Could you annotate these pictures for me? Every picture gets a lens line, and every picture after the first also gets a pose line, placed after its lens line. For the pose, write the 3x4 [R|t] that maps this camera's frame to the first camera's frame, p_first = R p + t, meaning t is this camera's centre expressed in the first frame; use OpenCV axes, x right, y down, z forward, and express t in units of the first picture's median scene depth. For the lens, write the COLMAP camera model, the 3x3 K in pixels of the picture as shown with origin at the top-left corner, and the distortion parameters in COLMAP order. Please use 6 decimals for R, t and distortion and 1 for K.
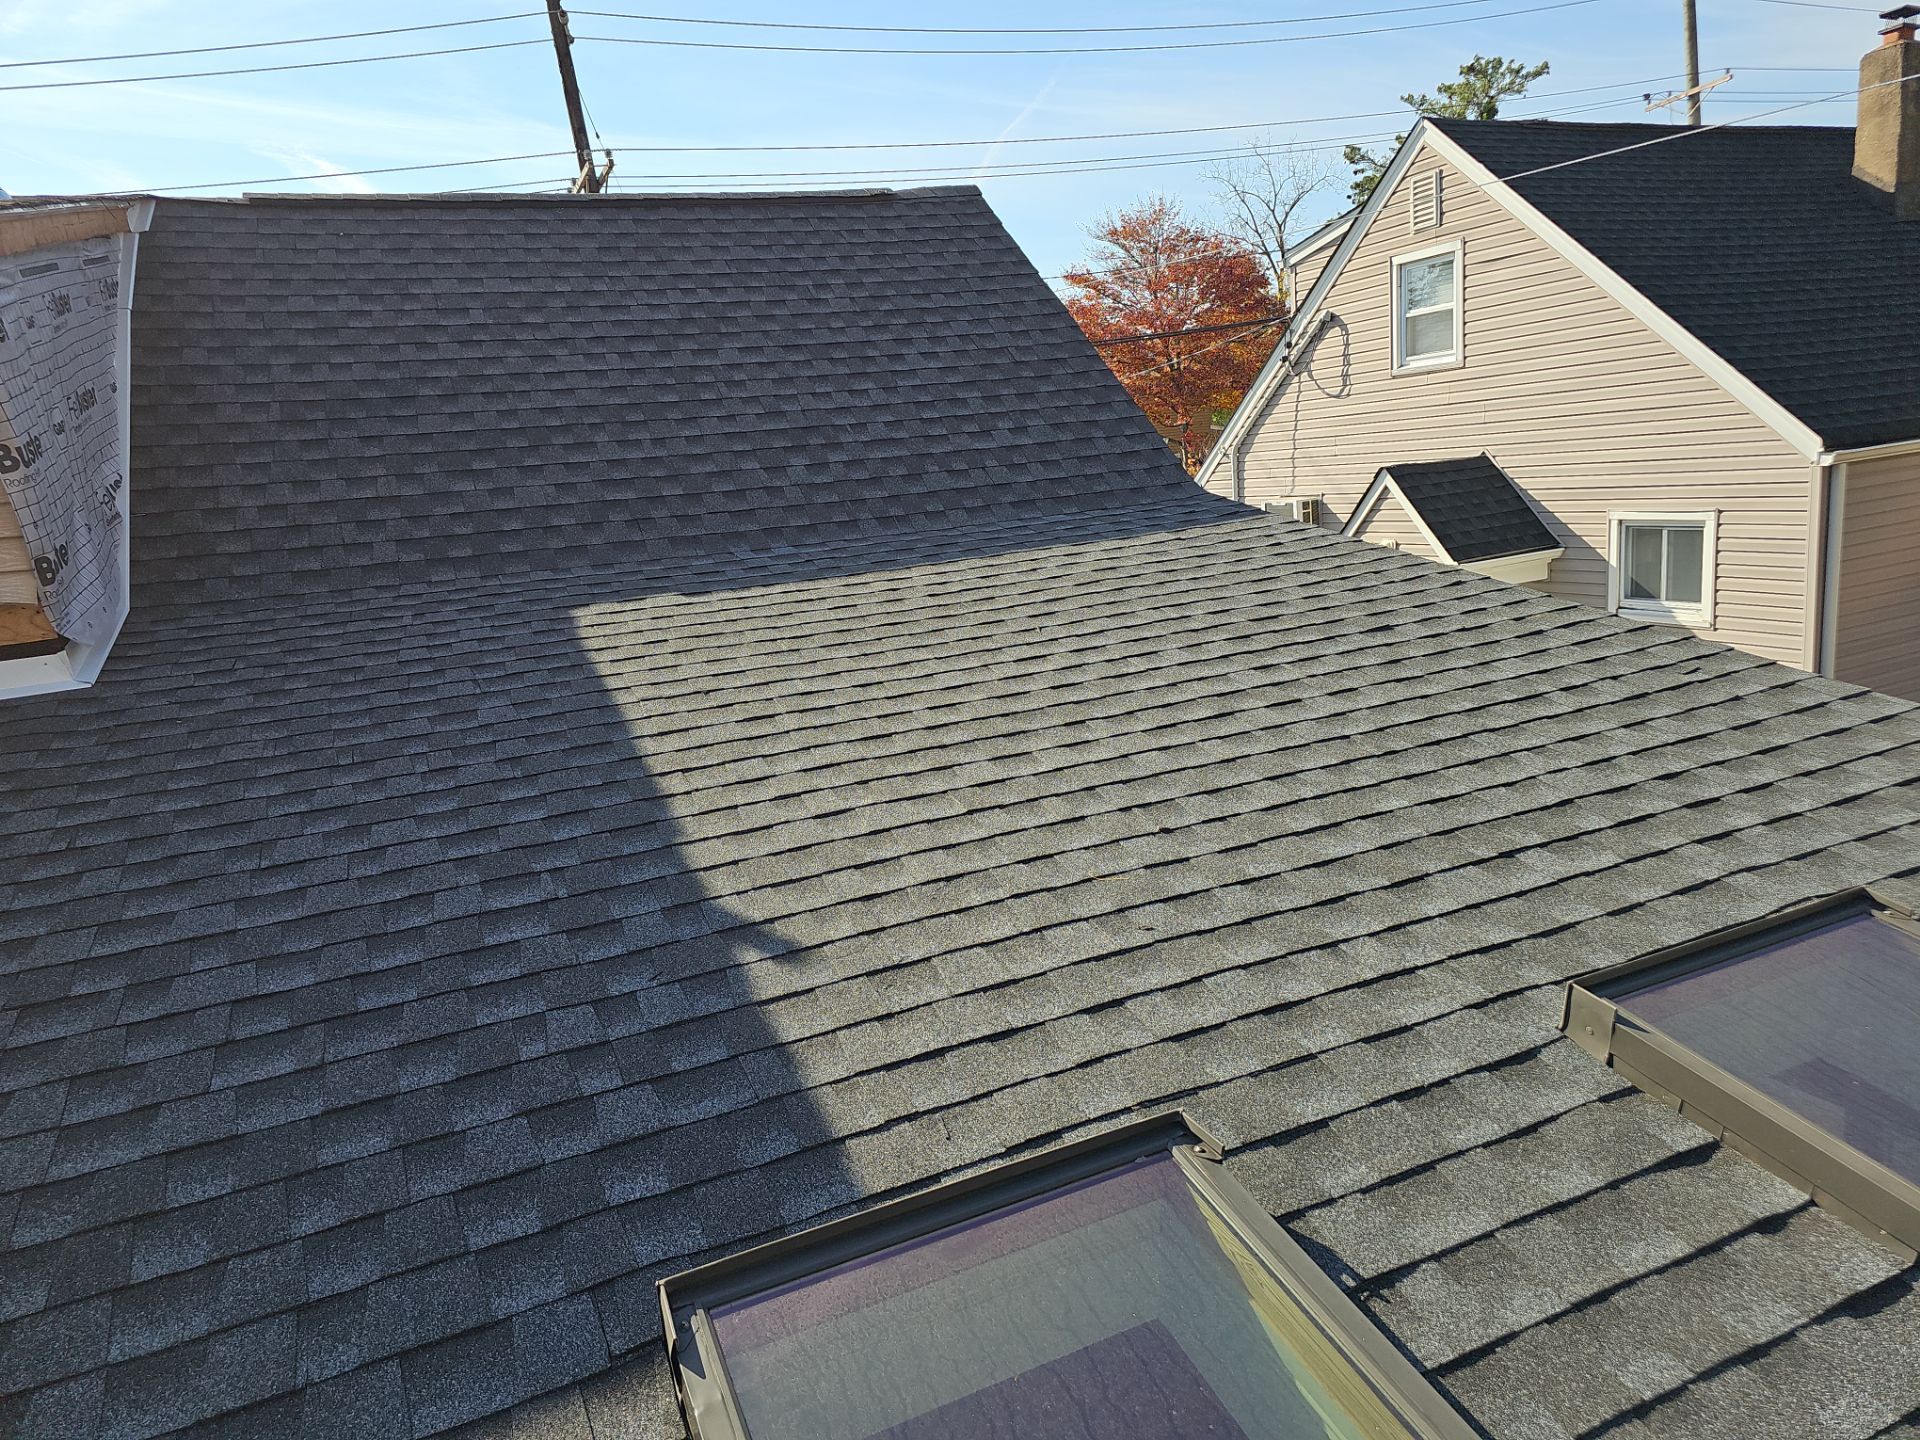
lens RADIAL K [[1256.0, 0, 950.7], [0, 1256.0, 720.2], [0, 0, 1]] dist [0.048449, -0.031762]
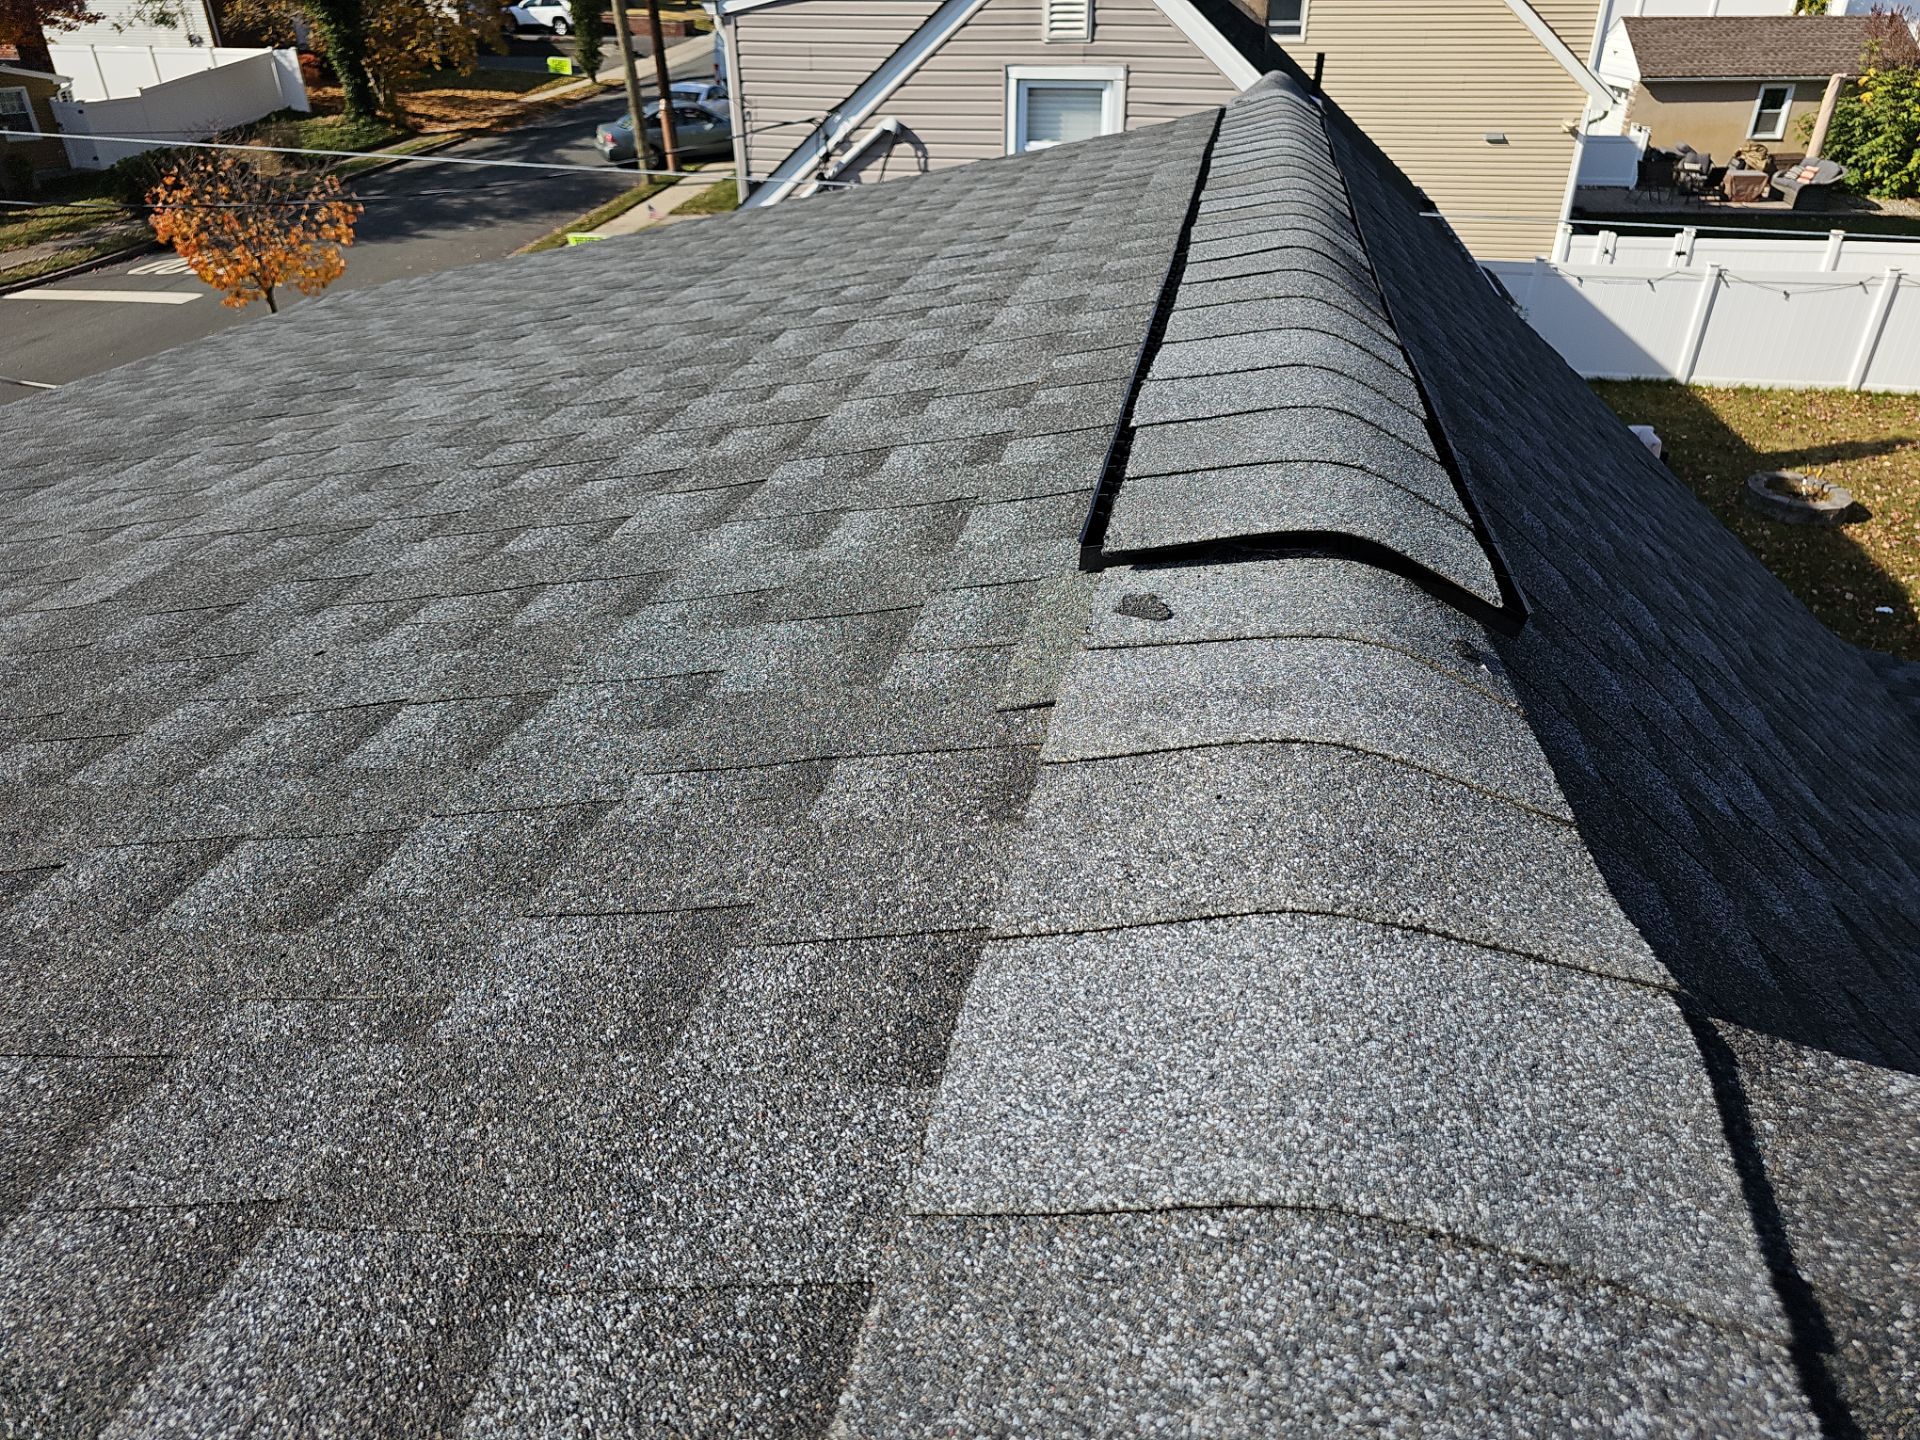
lens RADIAL K [[1256.0, 0, 979.2], [0, 1256.0, 724.3], [0, 0, 1]] dist [0.048449, -0.031762]
pose [[0.578549, -0.331518, 0.745236, -1.011613], [0.116811, 0.937932, 0.326555, -0.649228], [-0.807240, -0.101877, 0.581364, 1.391519]]
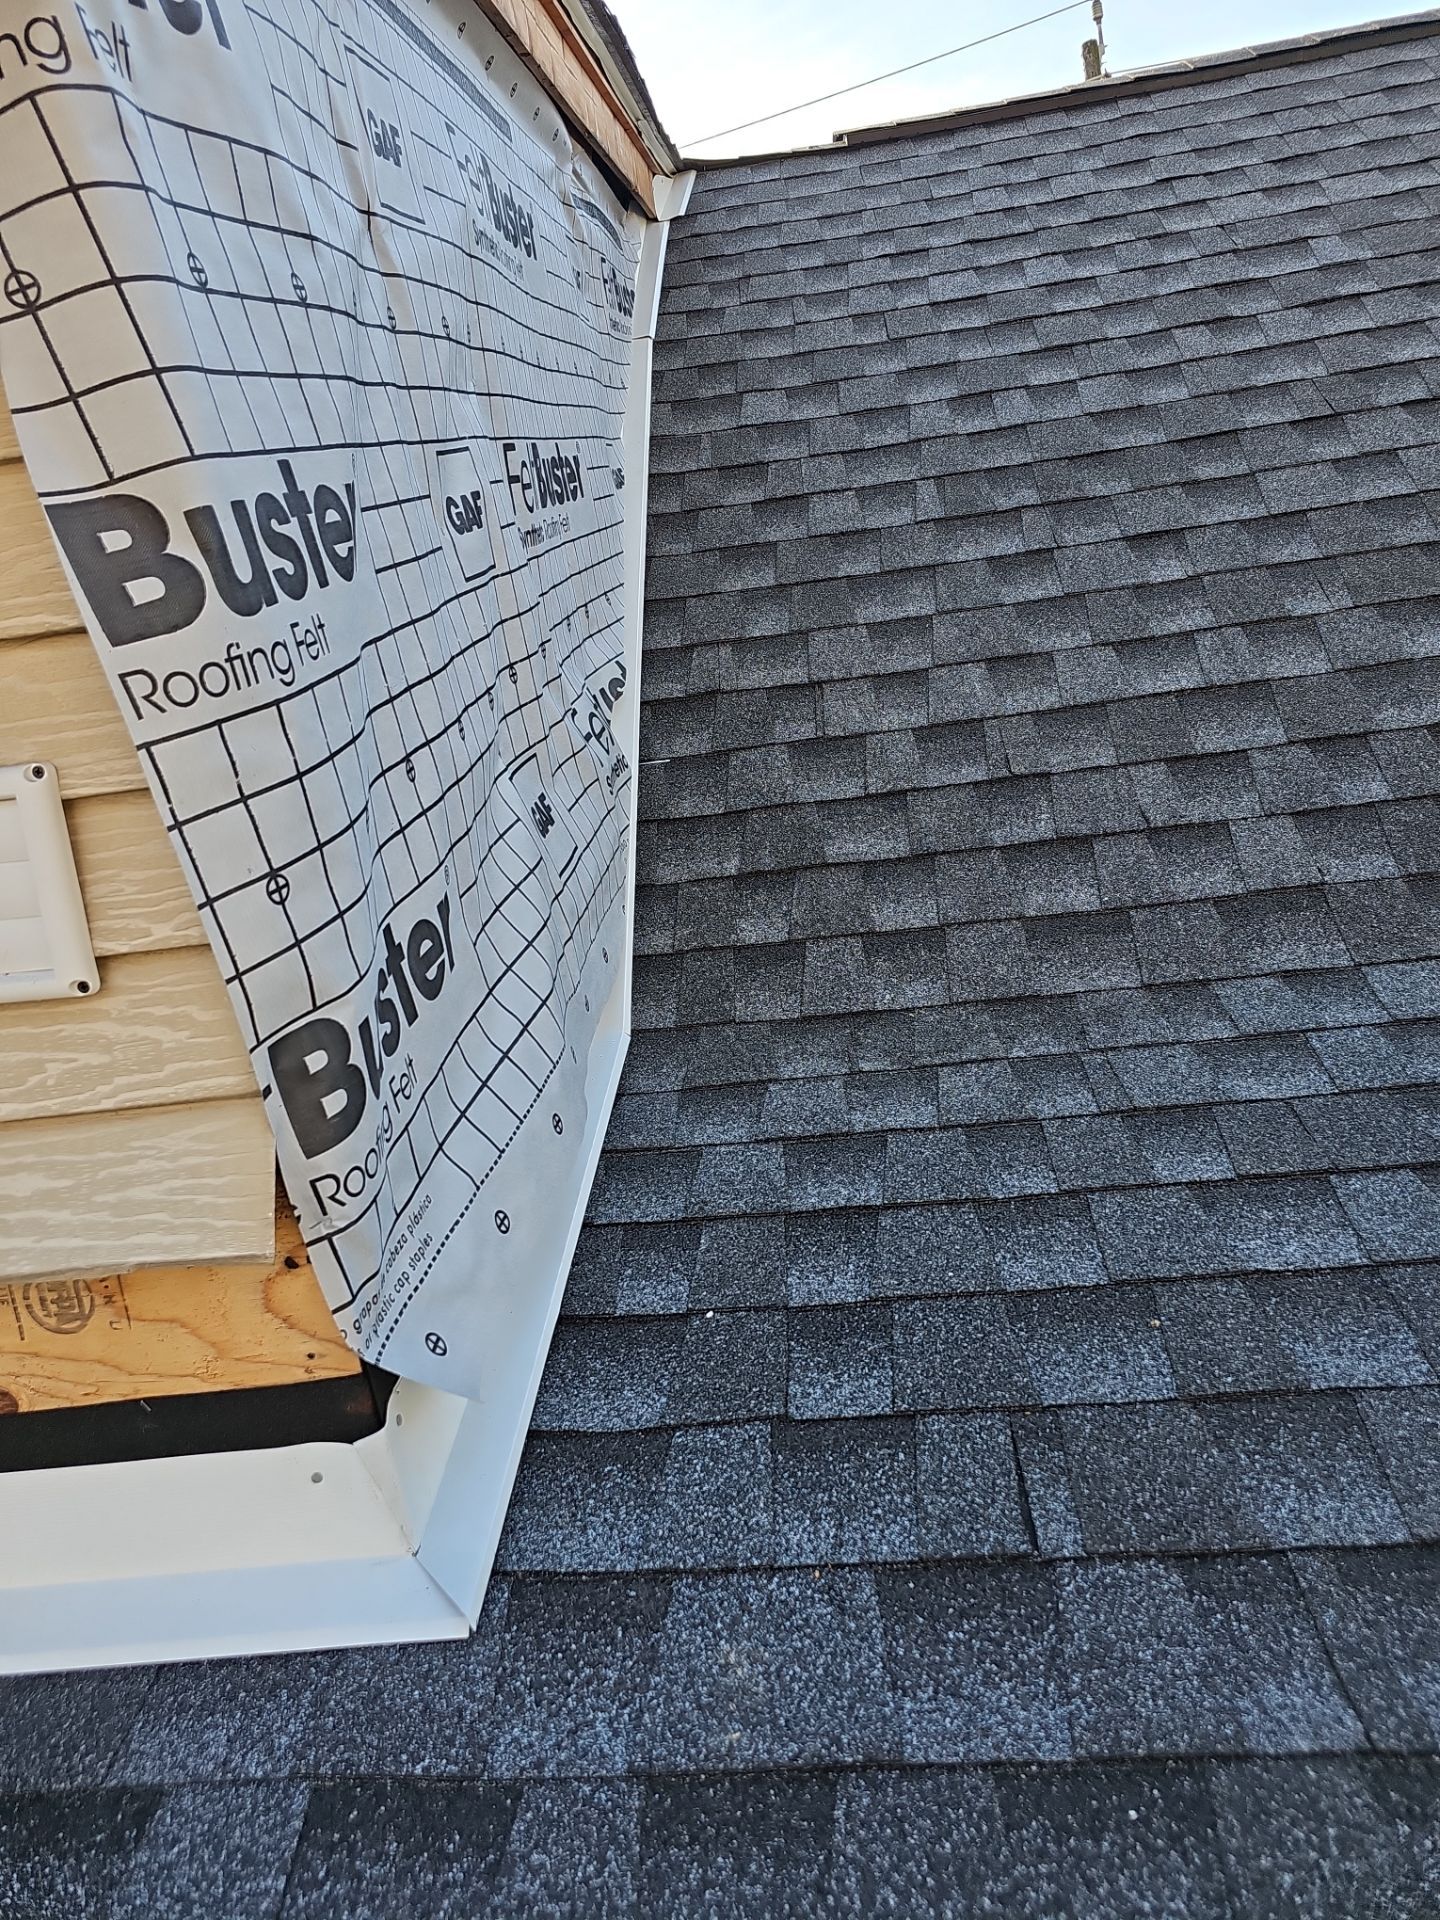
lens RADIAL K [[1256.0, 0, 709.5], [0, 1256.0, 951.7], [0, 0, 1]] dist [0.048449, -0.031762]
pose [[0.873729, 0.053721, -0.483438, -0.478177], [-0.037249, 0.998354, 0.043618, -0.133536], [0.484985, -0.020103, 0.874291, 0.738548]]
